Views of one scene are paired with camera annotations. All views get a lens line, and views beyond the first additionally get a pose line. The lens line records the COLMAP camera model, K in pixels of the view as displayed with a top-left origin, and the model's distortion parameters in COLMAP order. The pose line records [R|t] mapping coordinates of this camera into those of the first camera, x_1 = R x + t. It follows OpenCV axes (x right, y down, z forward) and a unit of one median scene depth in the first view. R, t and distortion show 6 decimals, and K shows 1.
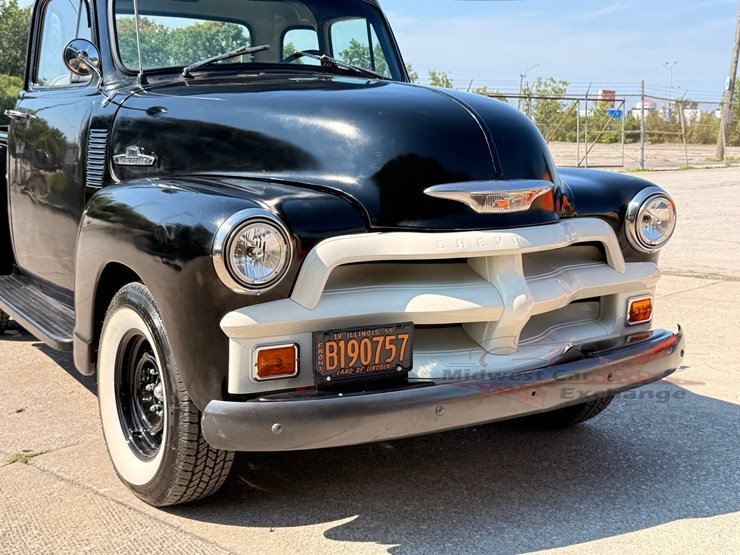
lens RADIAL K [[974.9, 0, 367.1], [0, 974.9, 278.1], [0, 0, 1]] dist [0.106142, 0.000000]
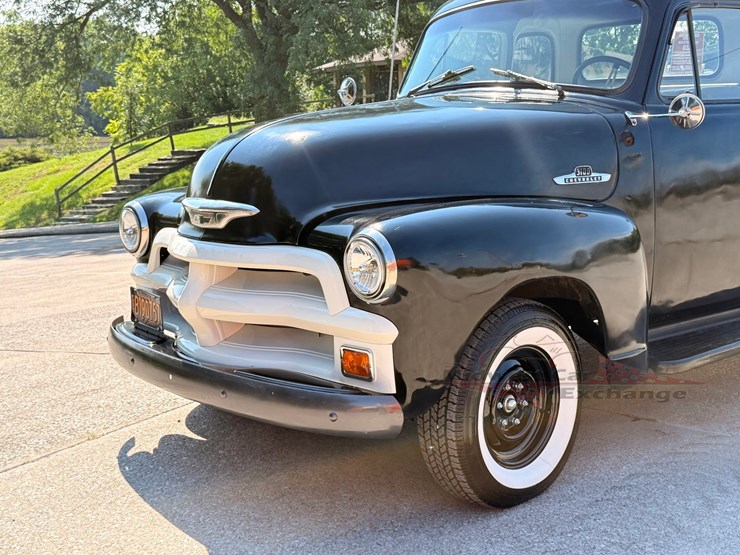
lens RADIAL K [[974.9, 0, 354.9], [0, 974.9, 282.0], [0, 0, 1]] dist [0.106142, 0.000000]
pose [[0.129664, 0.164923, -0.977746, 1.376407], [-0.130335, 0.980350, 0.148078, -0.207211], [0.982955, 0.108234, 0.148611, 1.041839]]
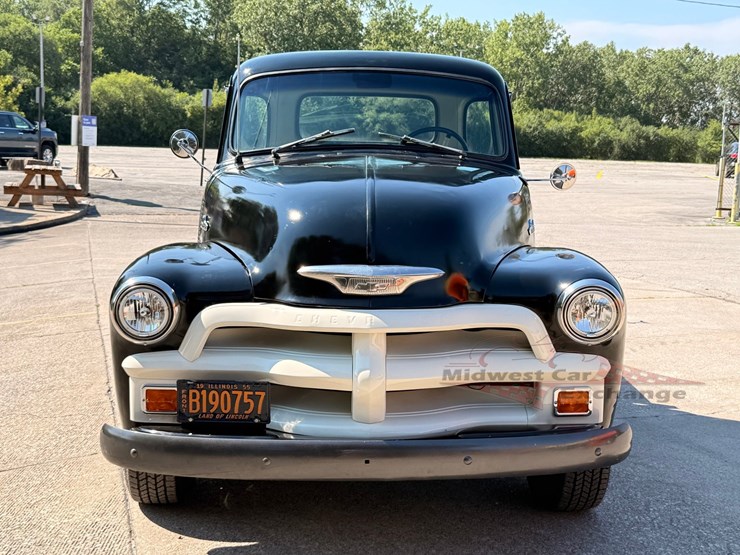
lens RADIAL K [[974.9, 0, 374.5], [0, 974.9, 272.5], [0, 0, 1]] dist [0.106142, 0.000000]
pose [[0.857515, 0.071406, -0.509479, 0.728659], [-0.088724, 0.996009, -0.009738, -0.084178], [0.506750, 0.053554, 0.860428, 0.048421]]
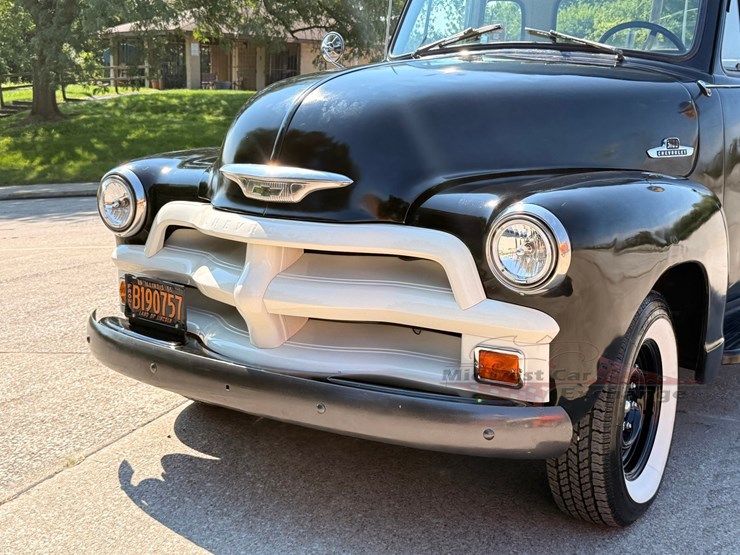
lens RADIAL K [[974.9, 0, 369.8], [0, 974.9, 273.7], [0, 0, 1]] dist [0.106142, 0.000000]
pose [[0.372985, 0.175485, -0.911091, 1.092495], [-0.161227, 0.979271, 0.122614, -0.133663], [0.913722, 0.101159, 0.393547, 0.744611]]
